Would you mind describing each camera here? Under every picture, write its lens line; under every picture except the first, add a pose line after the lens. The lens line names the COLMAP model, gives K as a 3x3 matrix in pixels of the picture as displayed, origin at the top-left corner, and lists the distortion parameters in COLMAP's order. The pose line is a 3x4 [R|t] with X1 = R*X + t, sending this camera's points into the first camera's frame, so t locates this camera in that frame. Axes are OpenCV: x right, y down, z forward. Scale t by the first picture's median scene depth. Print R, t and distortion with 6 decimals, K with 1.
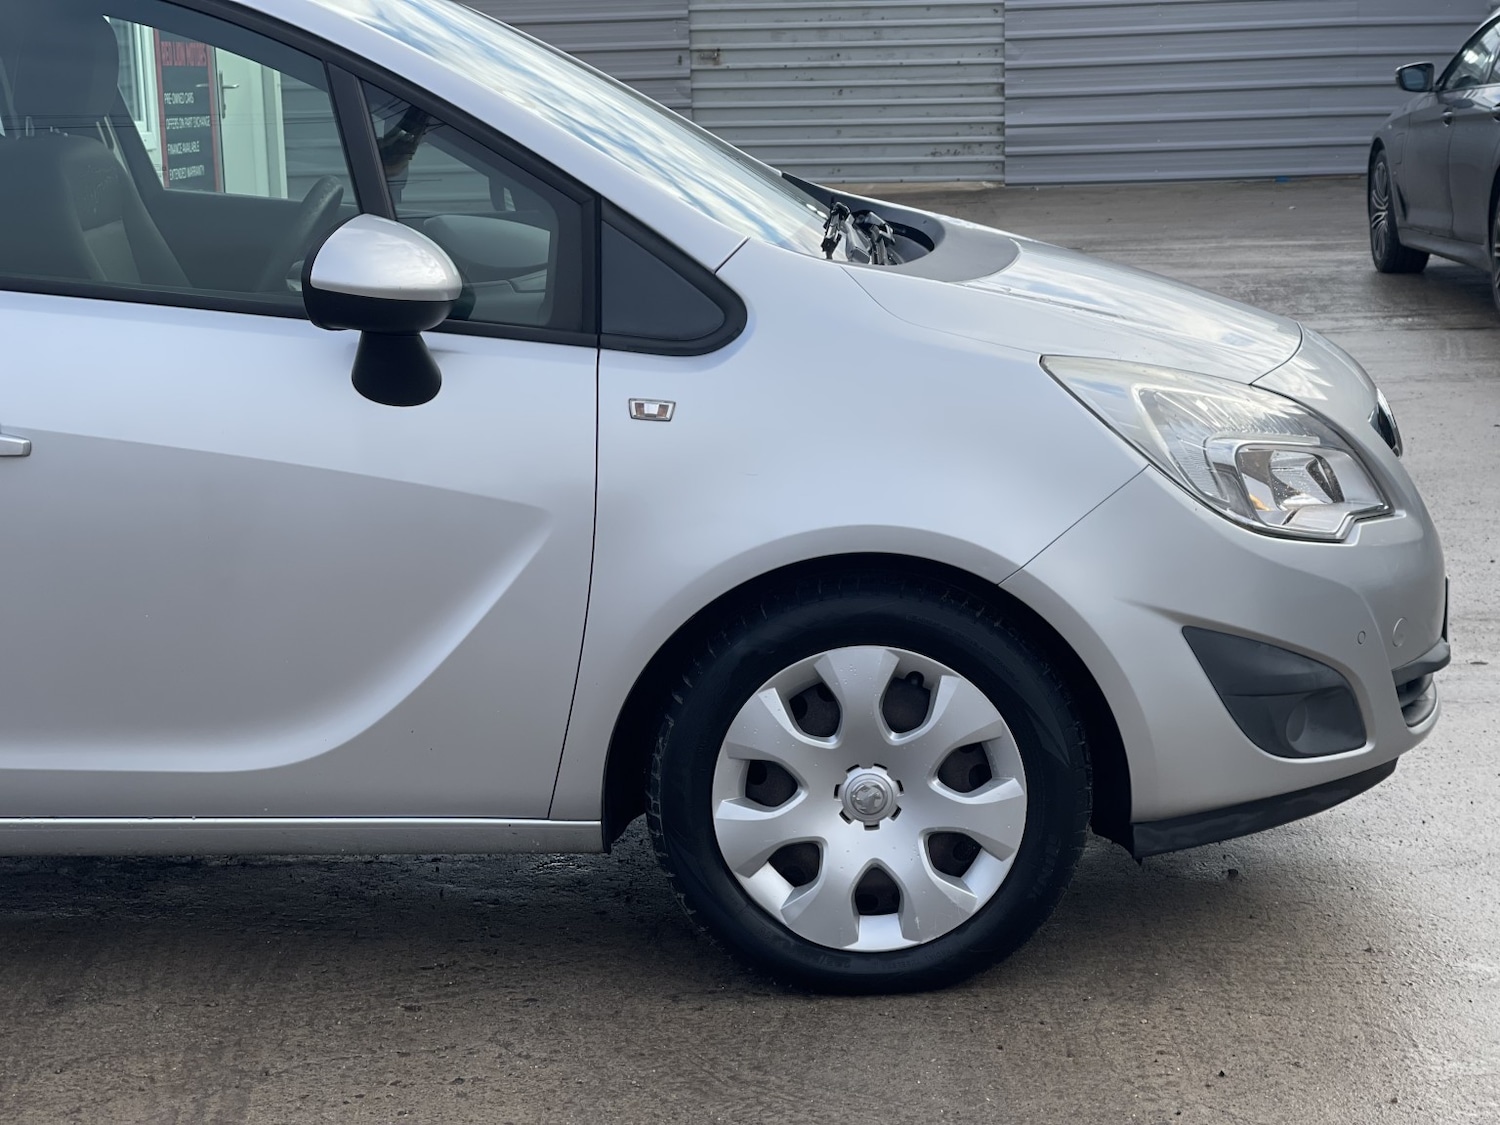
lens RADIAL K [[2754.4, 0, 752.5], [0, 2754.4, 559.3], [0, 0, 1]] dist [0.204663, 0.200082]
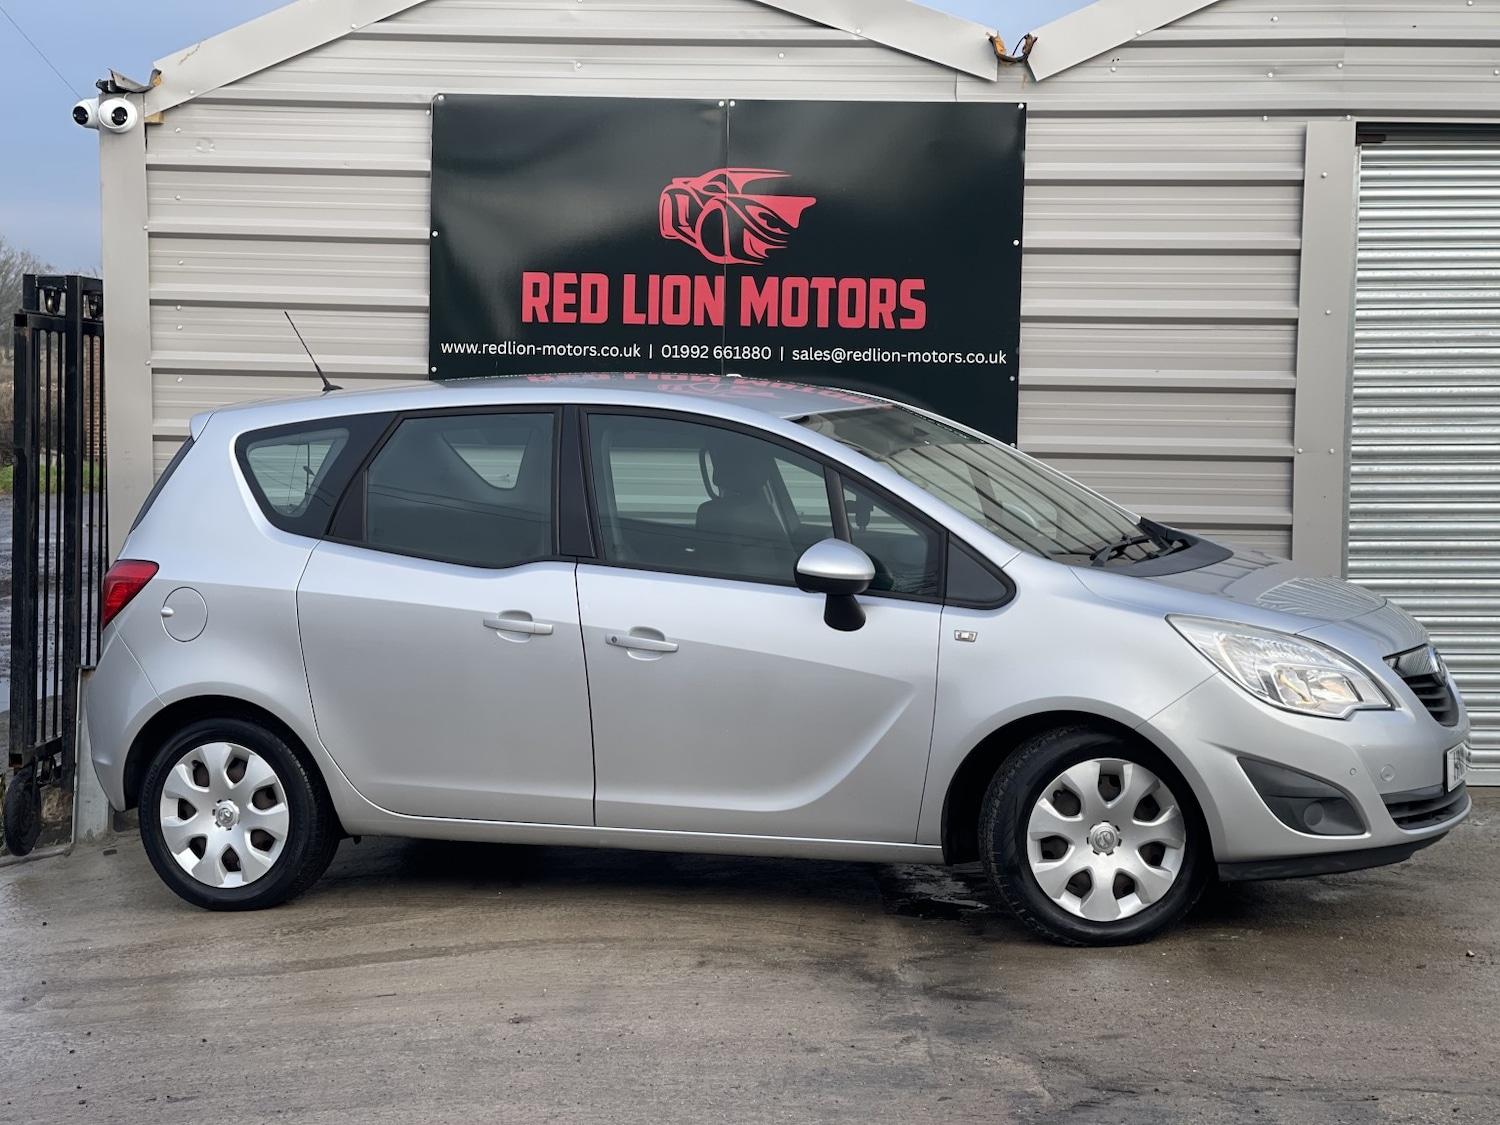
lens RADIAL K [[2754.4, 0, 752.5], [0, 2754.4, 559.3], [0, 0, 1]] dist [0.204663, 0.200082]
pose [[0.948592, 0.014153, -0.316184, 0.444941], [-0.052025, 0.992383, -0.111663, 0.121271], [0.312196, 0.122372, 0.942103, -0.933764]]
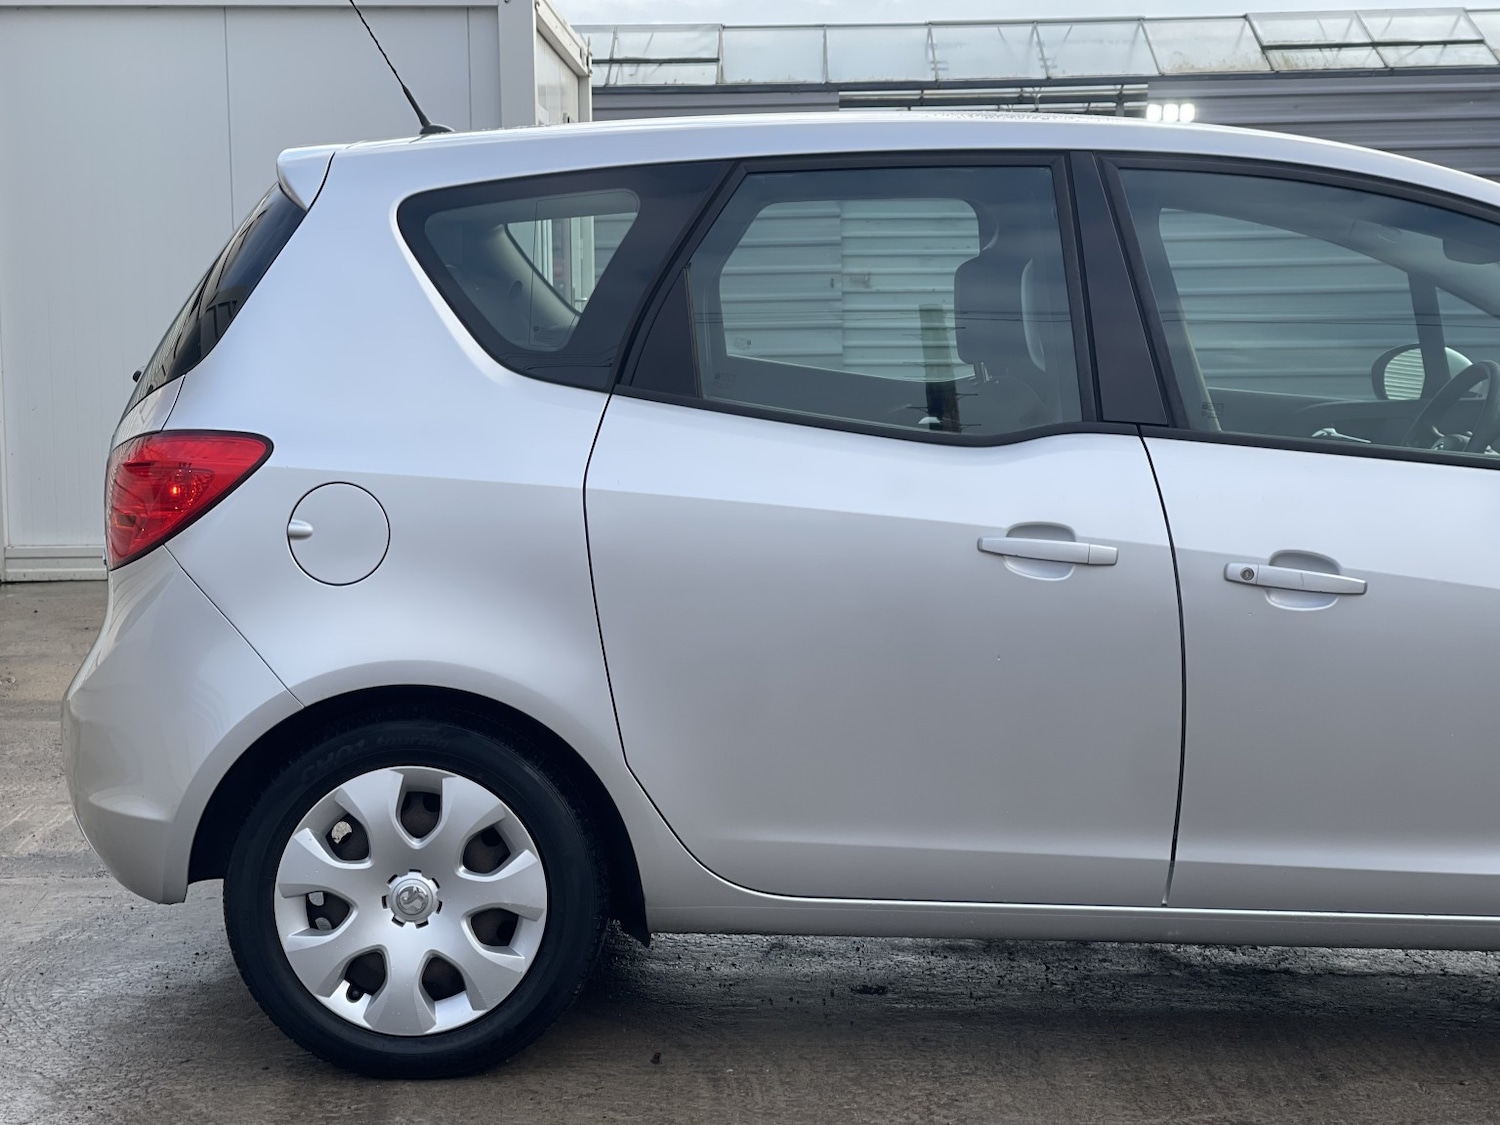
lens RADIAL K [[2754.4, 0, 752.5], [0, 2754.4, 559.3], [0, 0, 1]] dist [0.204663, 0.200082]
pose [[0.999193, 0.011935, 0.038339, -0.553966], [-0.008746, 0.996570, -0.082291, 0.045802], [-0.039190, 0.081890, 0.995871, -0.145784]]
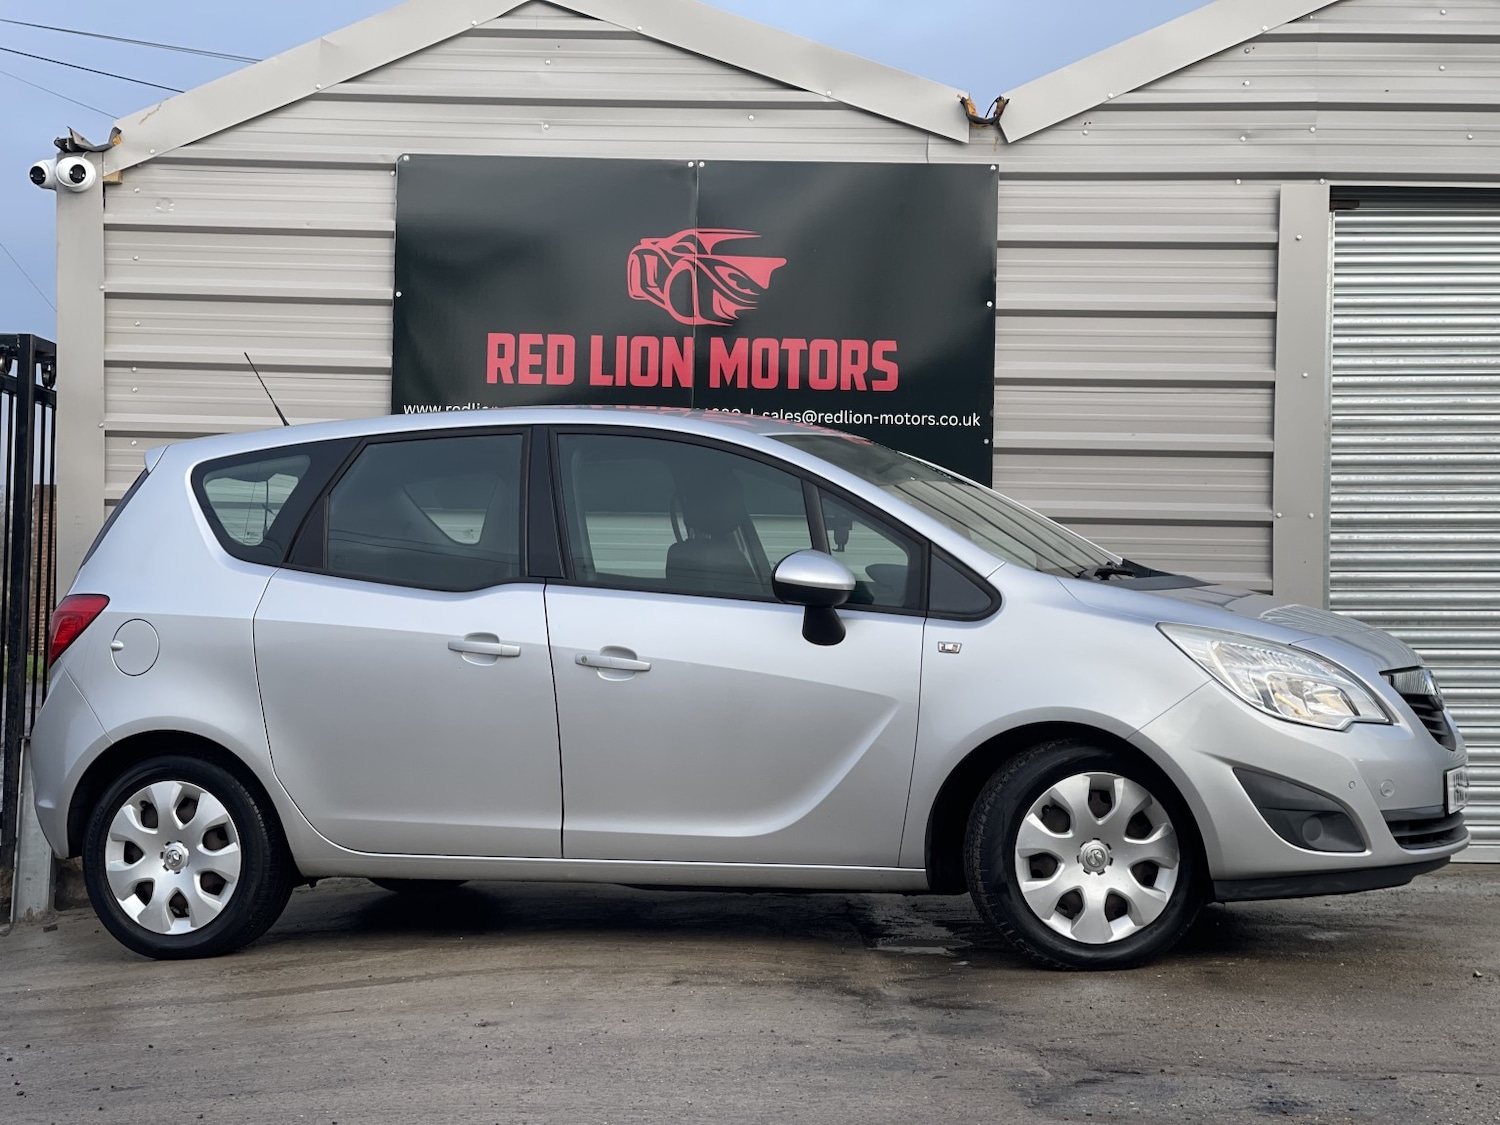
lens RADIAL K [[2754.4, 0, 752.5], [0, 2754.4, 559.3], [0, 0, 1]] dist [0.204663, 0.200082]
pose [[0.954280, -0.009179, -0.298772, 0.406093], [-0.050448, 0.980245, -0.191246, 0.259565], [0.294625, 0.197575, 0.934965, -0.853589]]
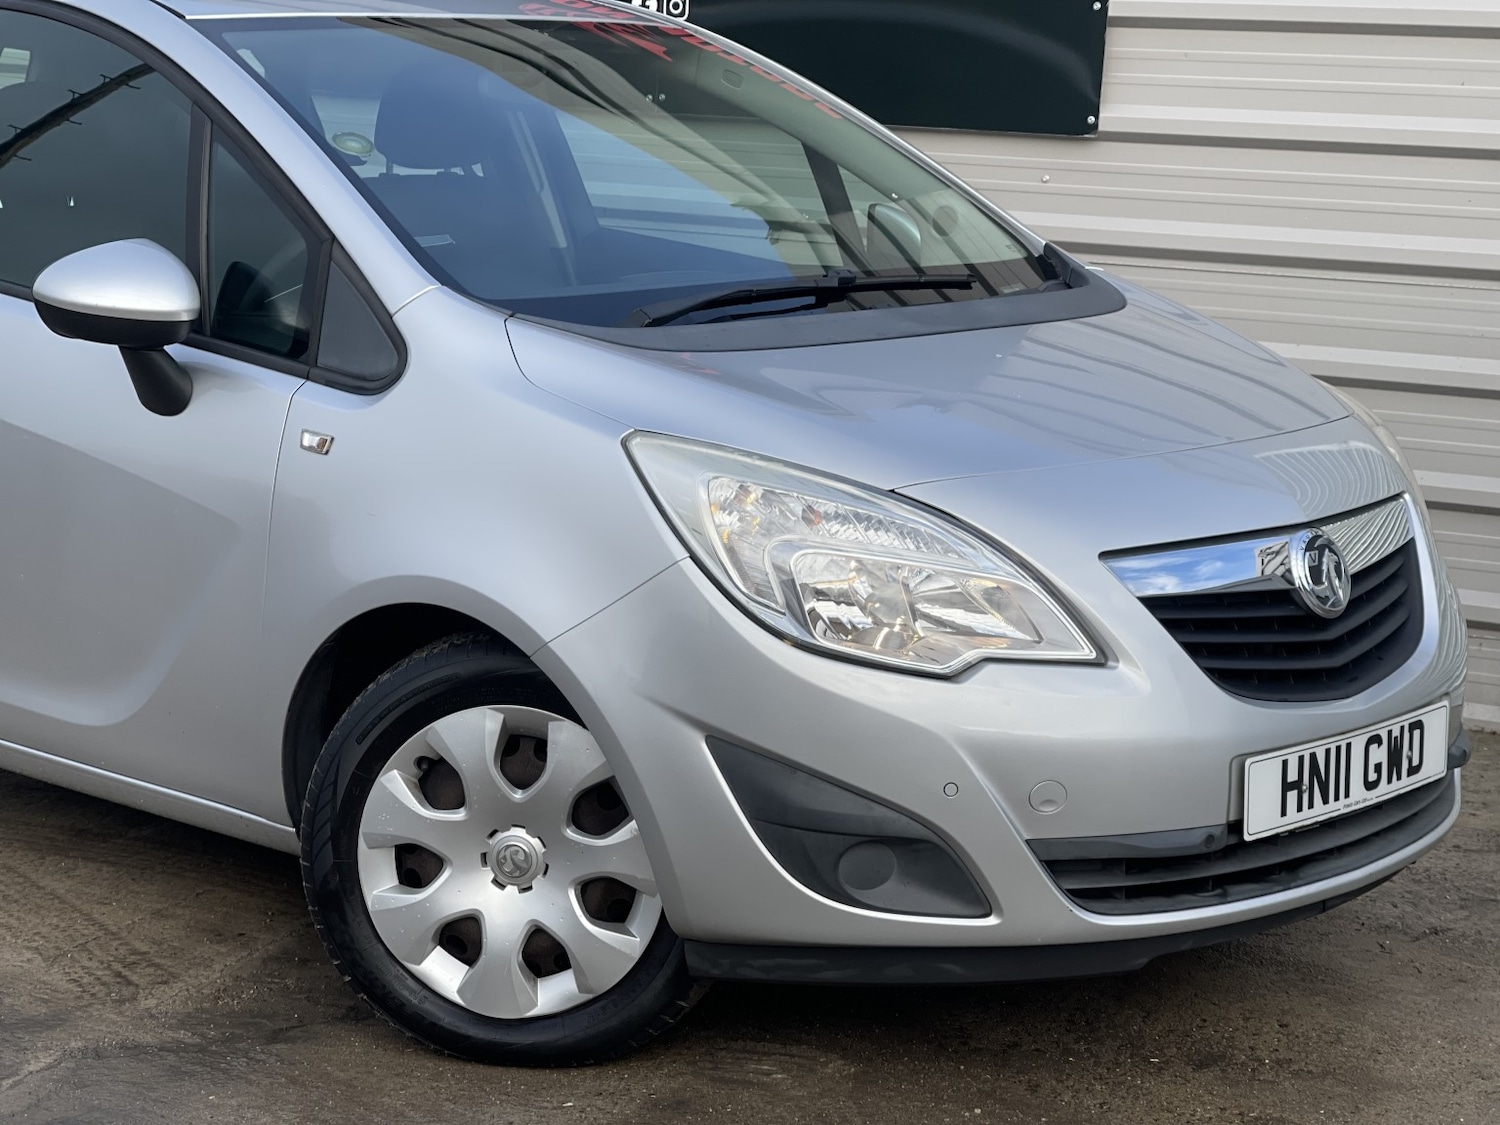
lens RADIAL K [[2754.4, 0, 752.5], [0, 2754.4, 559.3], [0, 0, 1]] dist [0.204663, 0.200082]
pose [[0.767858, 0.128232, -0.627654, 0.744526], [-0.143849, 0.989255, 0.026126, -0.060667], [0.624260, 0.070227, 0.778054, 0.288867]]
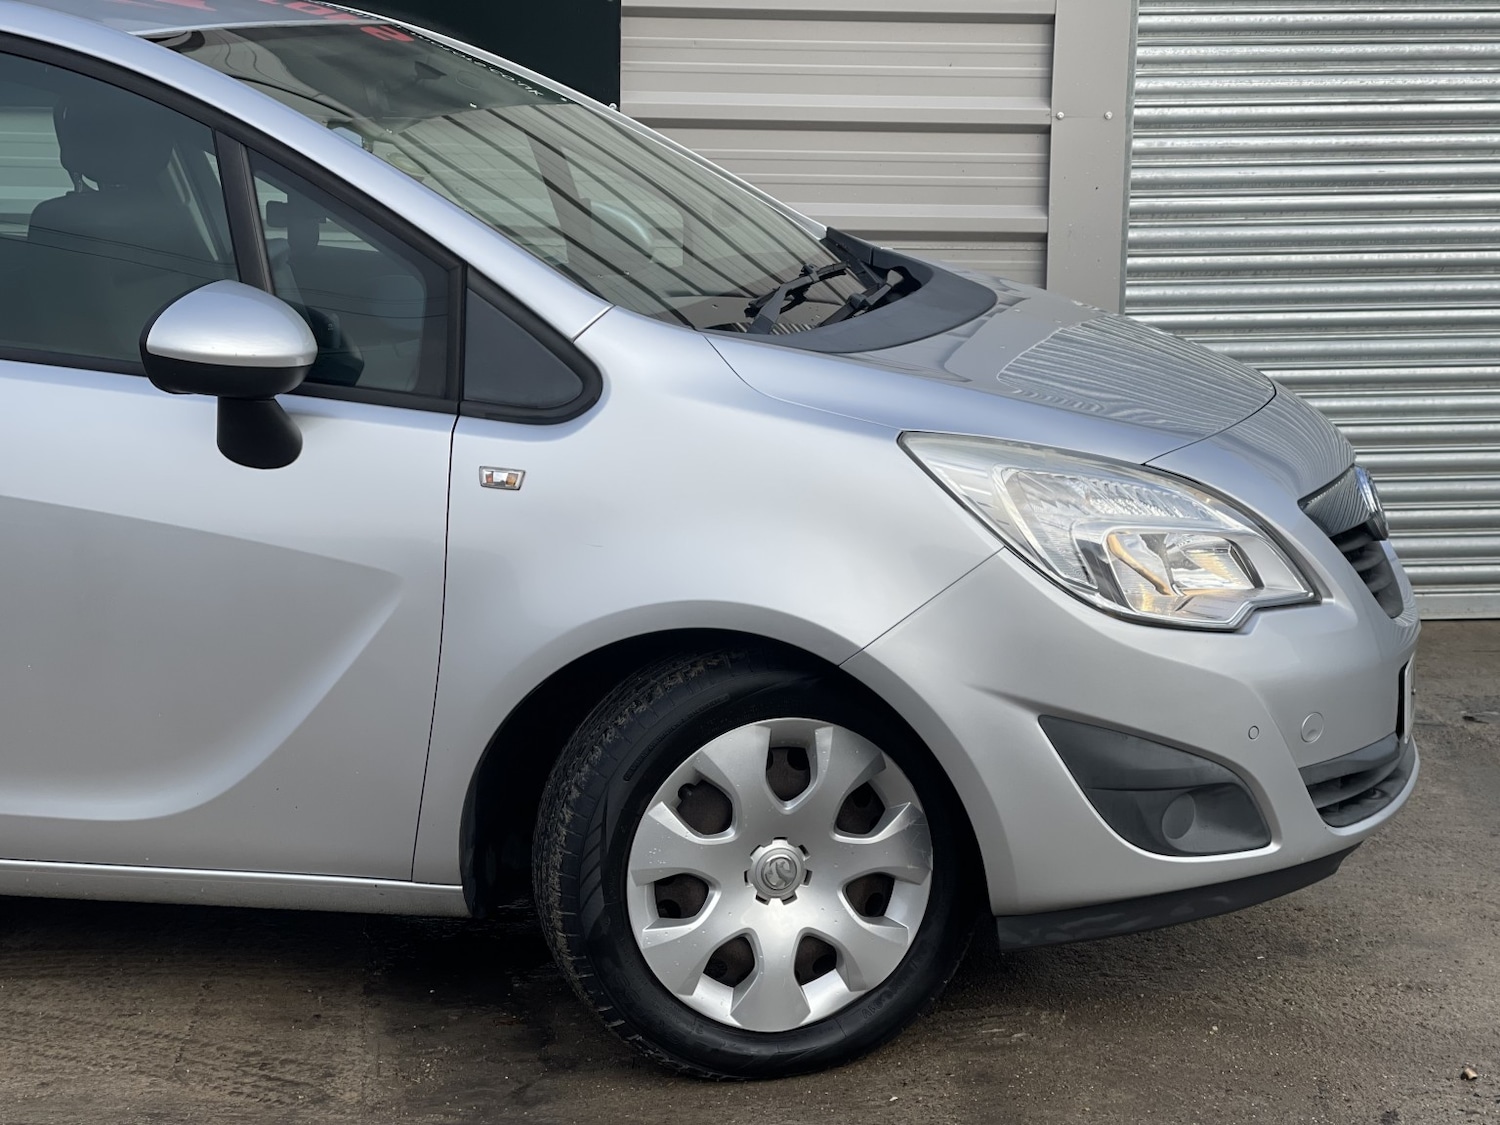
lens RADIAL K [[2754.4, 0, 752.5], [0, 2754.4, 559.3], [0, 0, 1]] dist [0.204663, 0.200082]
pose [[0.982031, 0.028698, -0.186525, 0.236967], [-0.030245, 0.999528, -0.005450, -0.021909], [0.186281, 0.010994, 0.982435, 0.036271]]
